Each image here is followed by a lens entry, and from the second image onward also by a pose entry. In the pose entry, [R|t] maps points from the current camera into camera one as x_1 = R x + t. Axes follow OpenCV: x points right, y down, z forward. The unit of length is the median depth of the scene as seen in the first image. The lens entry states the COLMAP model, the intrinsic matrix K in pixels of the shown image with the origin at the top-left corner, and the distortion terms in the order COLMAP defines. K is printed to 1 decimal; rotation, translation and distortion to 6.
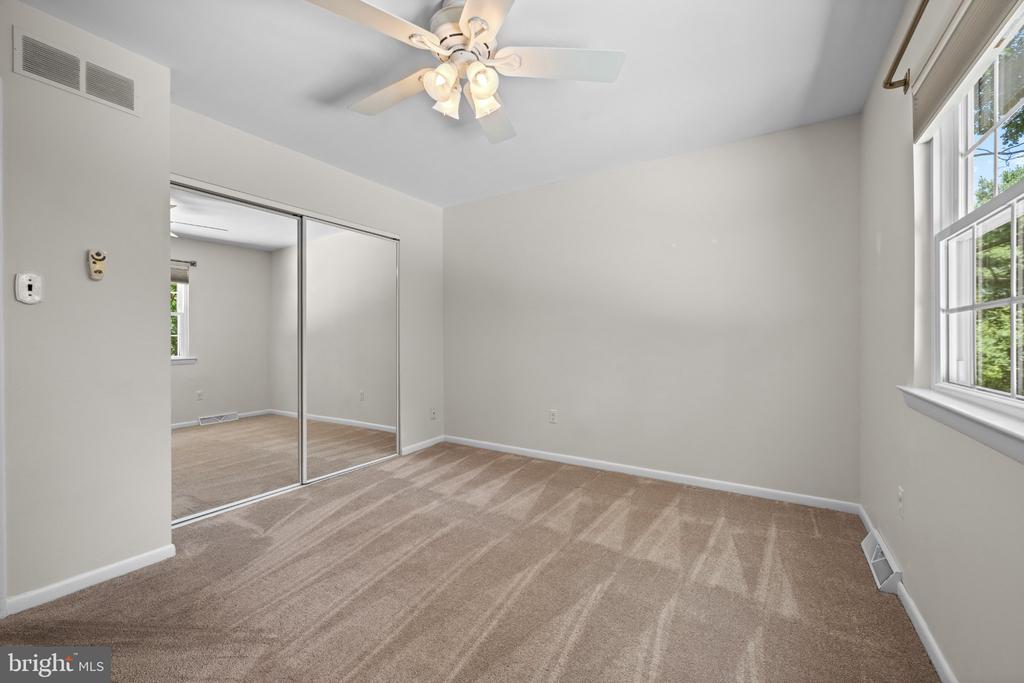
lens RADIAL K [[409.7, 0, 511.3], [0, 409.7, 342.6], [0, 0, 1]] dist [-0.002345, 0.000190]
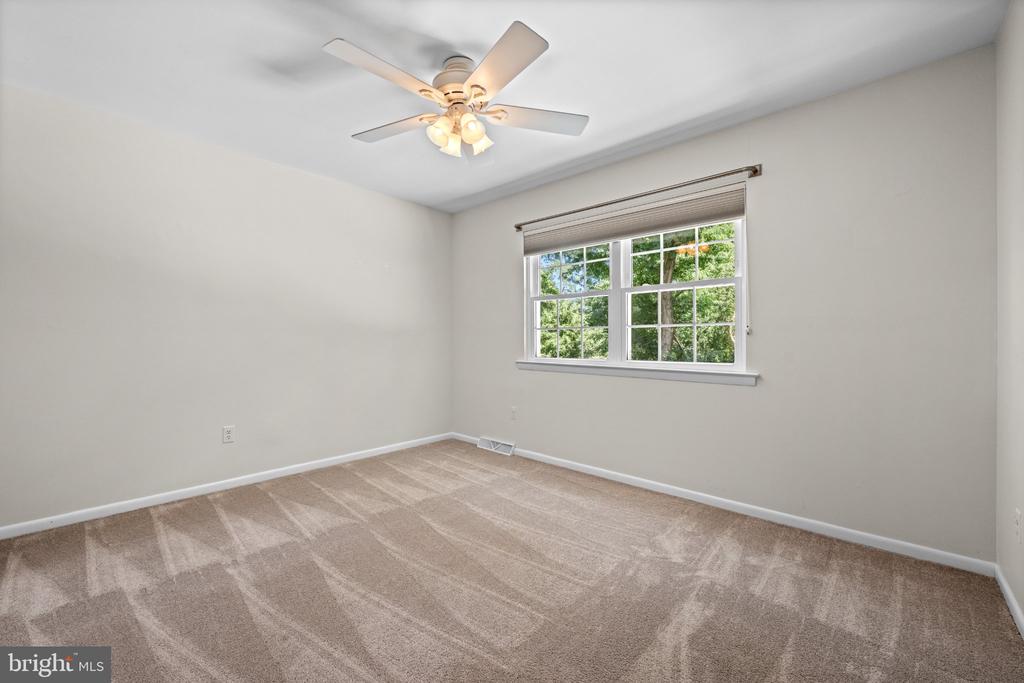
lens RADIAL K [[409.7, 0, 511.6], [0, 409.7, 339.4], [0, 0, 1]] dist [-0.002345, 0.000190]
pose [[0.183226, -0.002759, 0.983067, -0.809873], [0.009881, 0.999951, 0.000965, -0.007685], [-0.983021, 0.009537, 0.183244, 0.392227]]
